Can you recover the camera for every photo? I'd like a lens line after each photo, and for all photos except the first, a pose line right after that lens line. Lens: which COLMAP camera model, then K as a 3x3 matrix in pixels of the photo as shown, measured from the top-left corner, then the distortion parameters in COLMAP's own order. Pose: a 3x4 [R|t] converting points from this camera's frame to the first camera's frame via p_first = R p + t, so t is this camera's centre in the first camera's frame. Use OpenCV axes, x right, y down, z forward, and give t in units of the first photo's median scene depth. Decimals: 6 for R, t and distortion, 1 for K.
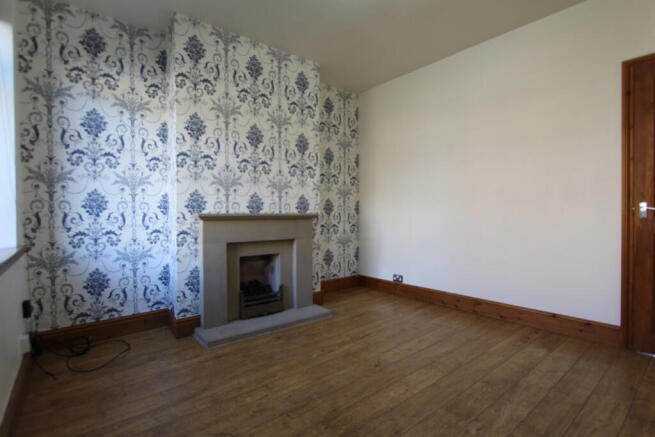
lens RADIAL K [[326.6, 0, 329.6], [0, 326.6, 215.1], [0, 0, 1]] dist [-0.000283, -0.000116]
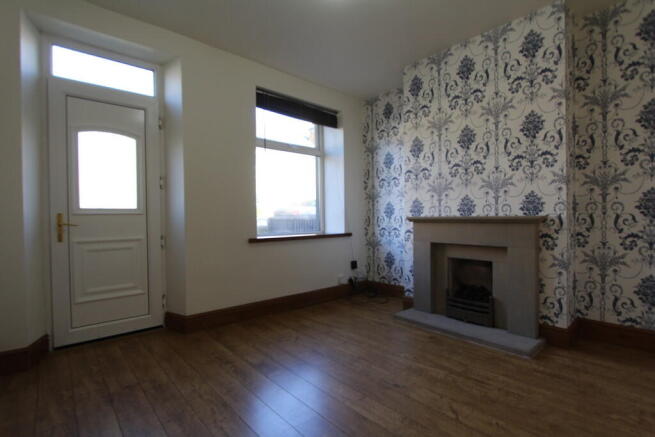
lens RADIAL K [[310.1, 0, 329.7], [0, 310.1, 221.6], [0, 0, 1]] dist [-0.022594, 0.000623]
pose [[0.043321, 0.016189, -0.998930, 0.693630], [0.002094, 0.999865, 0.016295, -0.005279], [0.999059, -0.002797, 0.043282, 0.556394]]
